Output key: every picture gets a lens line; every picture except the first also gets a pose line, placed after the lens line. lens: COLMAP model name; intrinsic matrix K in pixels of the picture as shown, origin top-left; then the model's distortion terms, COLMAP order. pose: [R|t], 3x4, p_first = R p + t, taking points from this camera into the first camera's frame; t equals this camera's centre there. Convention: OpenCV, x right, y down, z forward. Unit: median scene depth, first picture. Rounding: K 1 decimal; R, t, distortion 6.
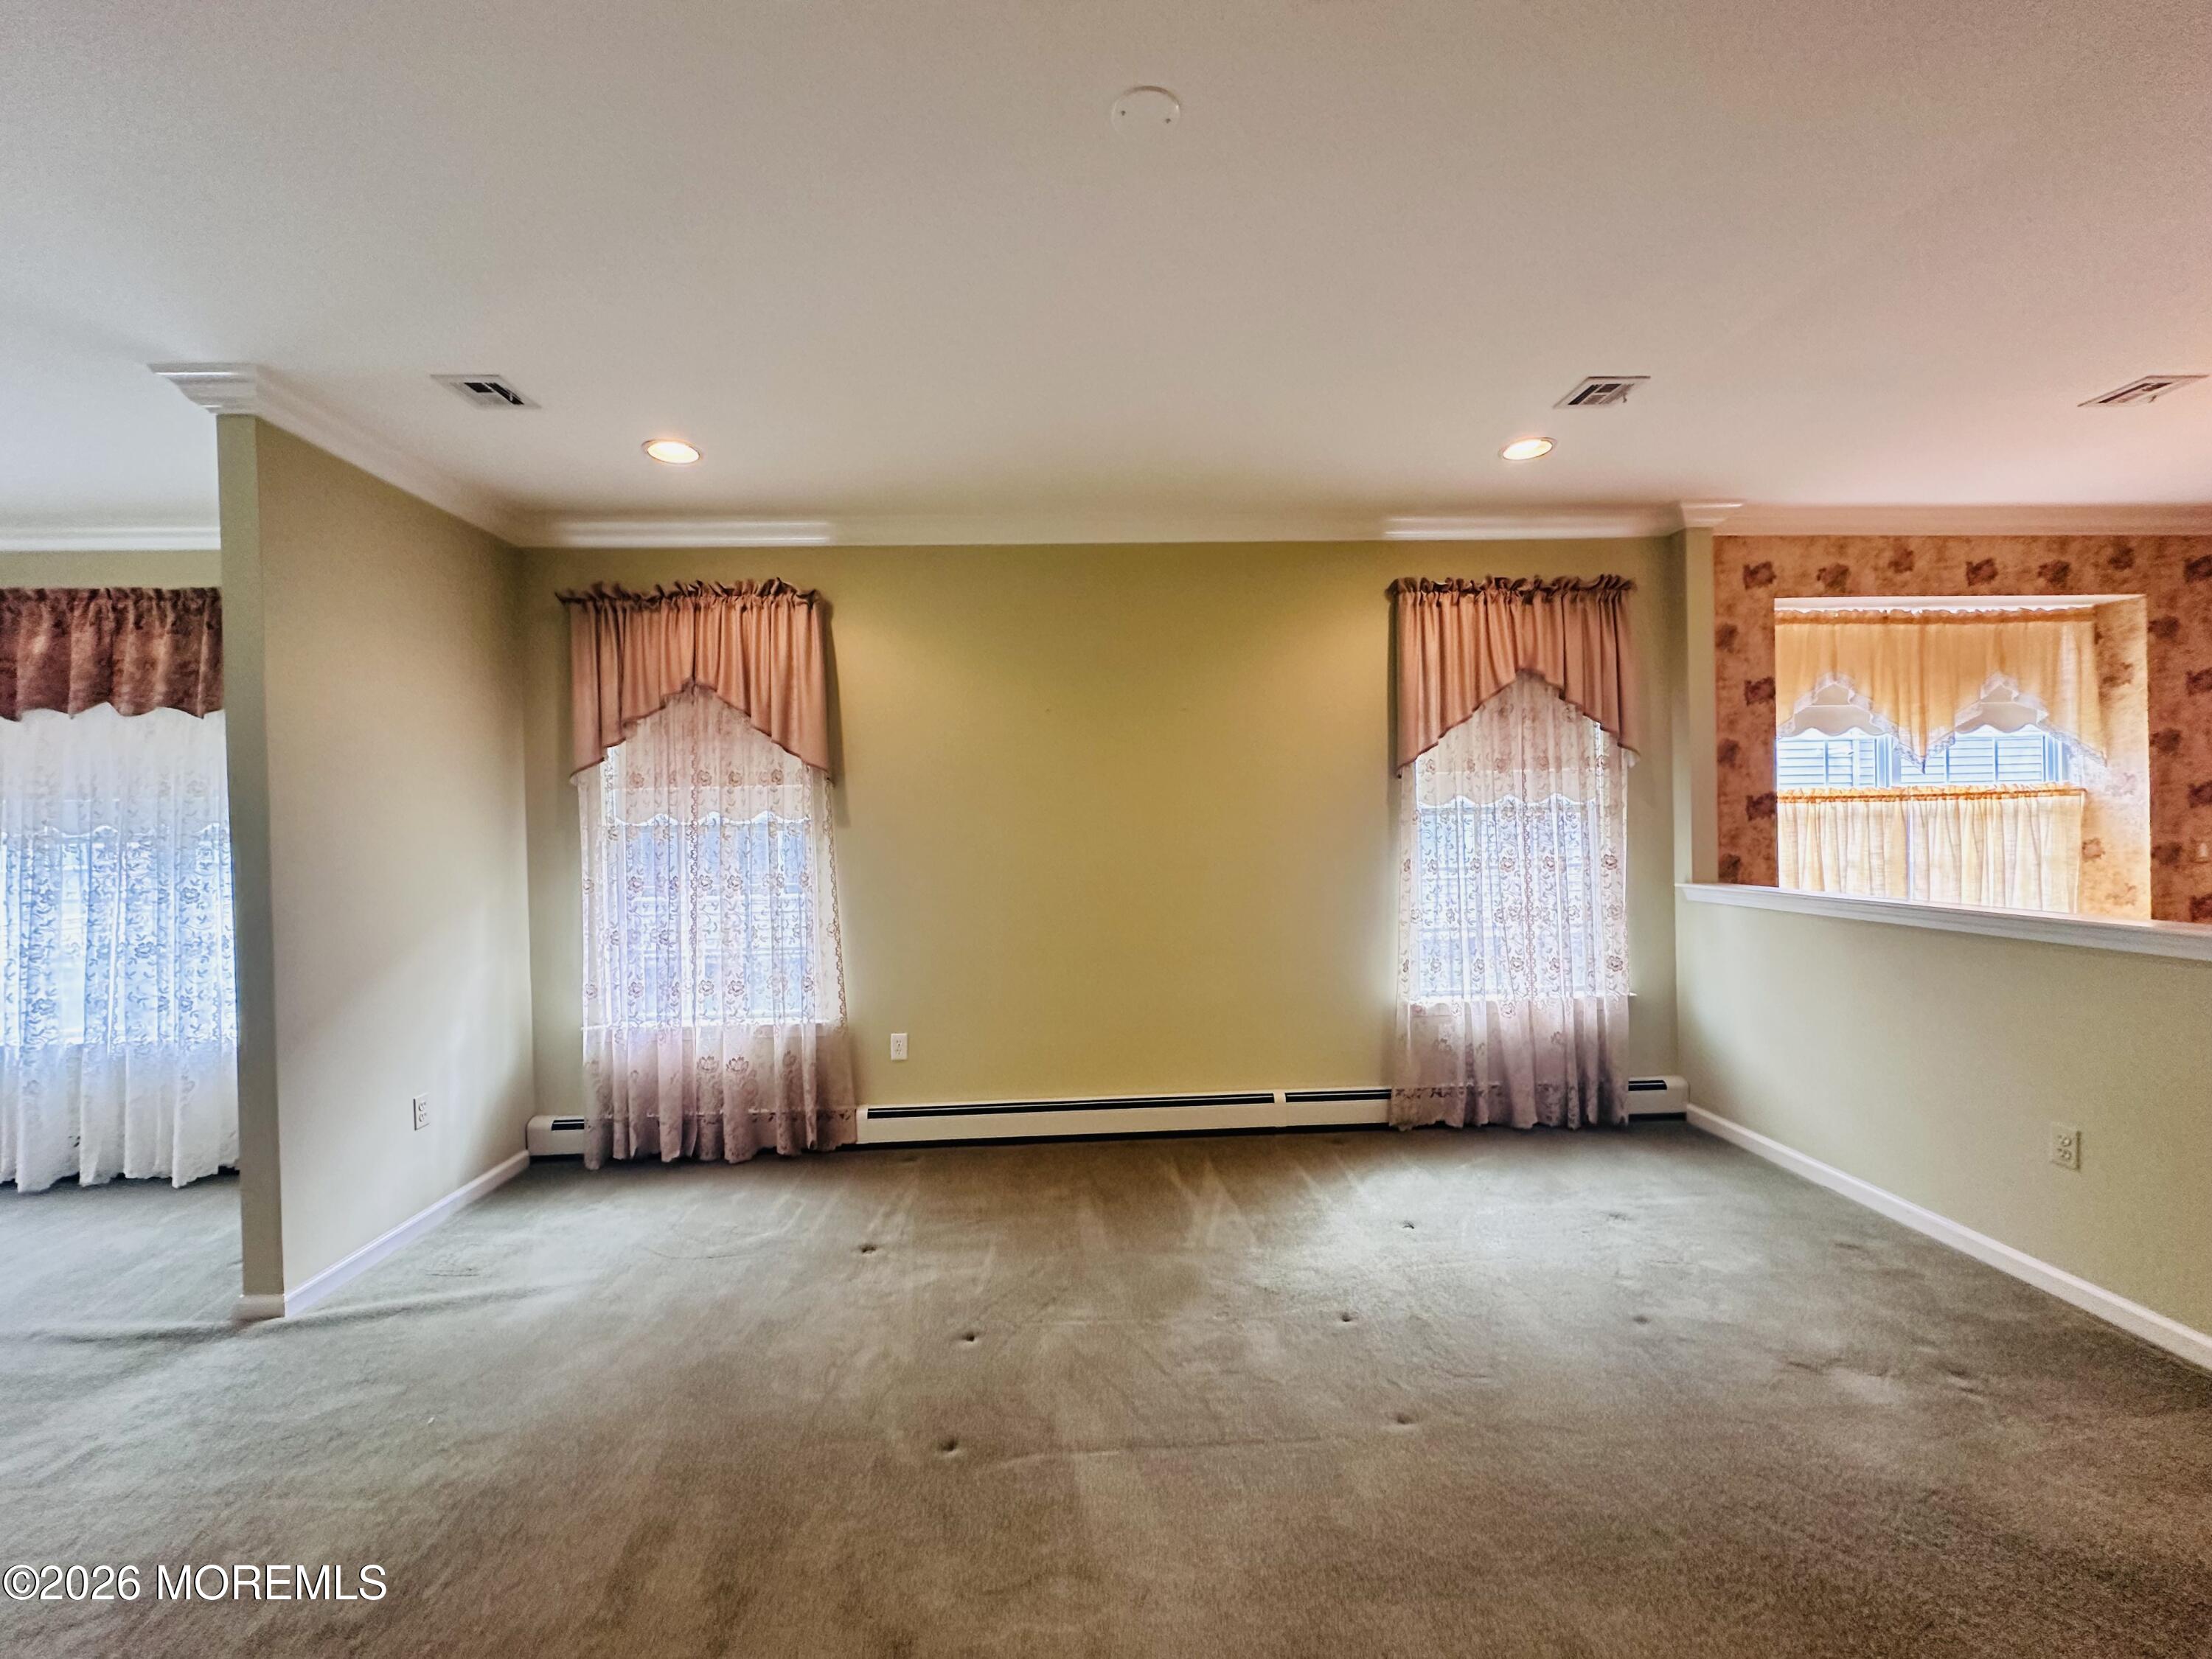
lens RADIAL K [[878.5, 0, 1107.0], [0, 878.5, 831.7], [0, 0, 1]] dist [-0.002768, 0.000750]
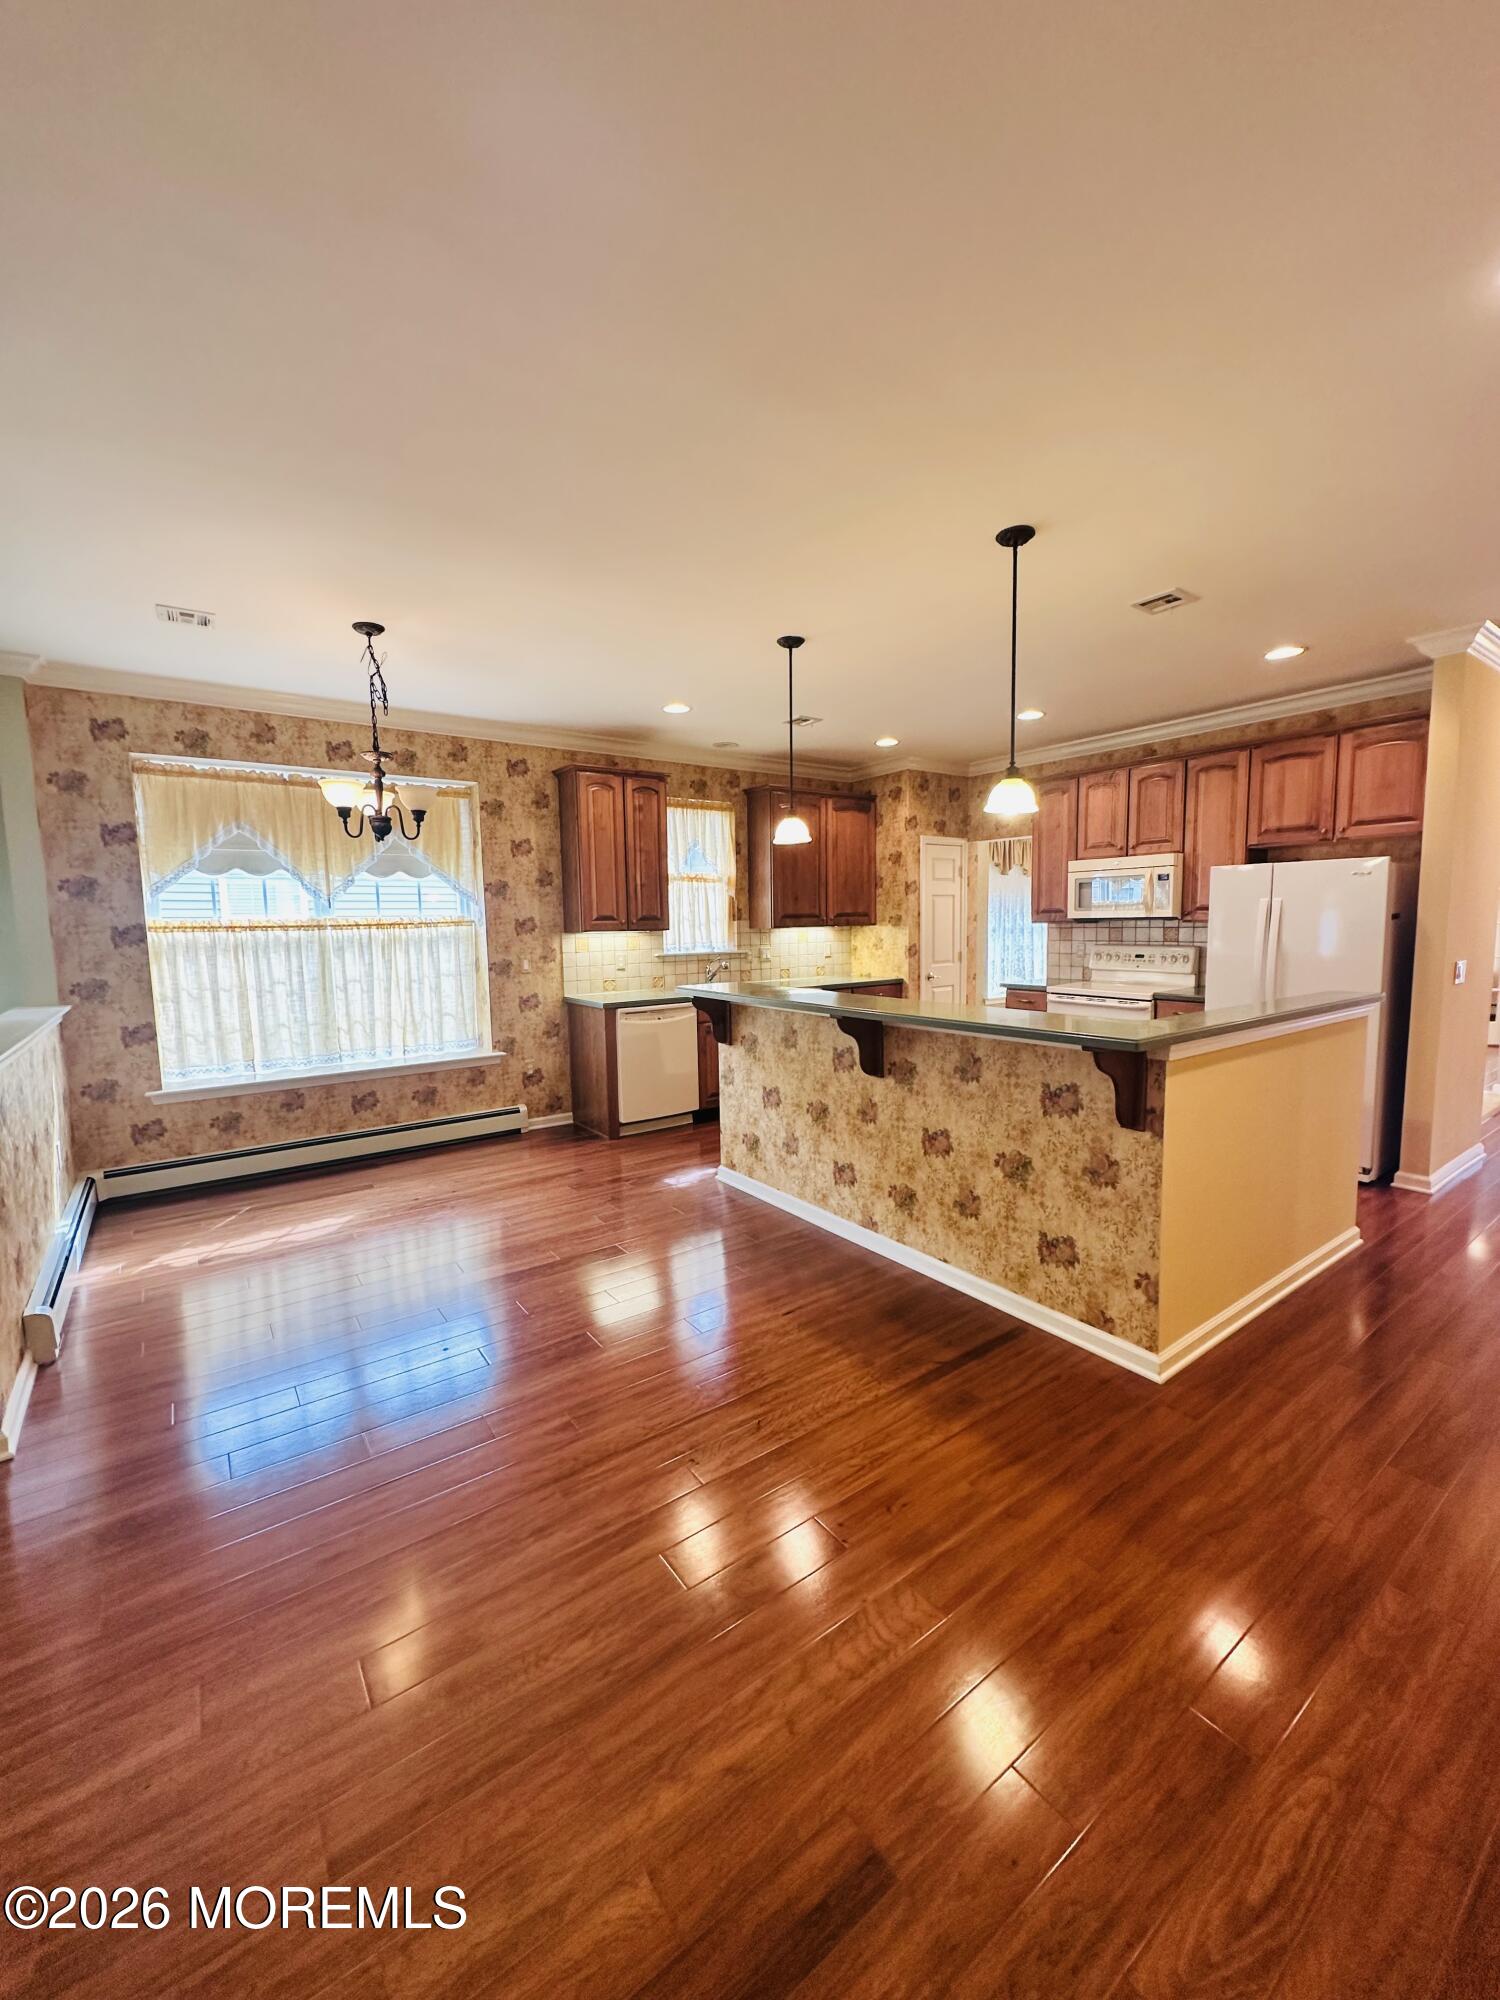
lens RADIAL K [[794.3, 0, 748.4], [0, 794.3, 1001.6], [0, 0, 1]] dist [-0.002768, 0.000750]
pose [[0.836282, -0.048564, 0.546145, 0.855746], [0.002840, 0.996440, 0.084256, -0.028856], [-0.548292, -0.068911, 0.833443, -0.317891]]
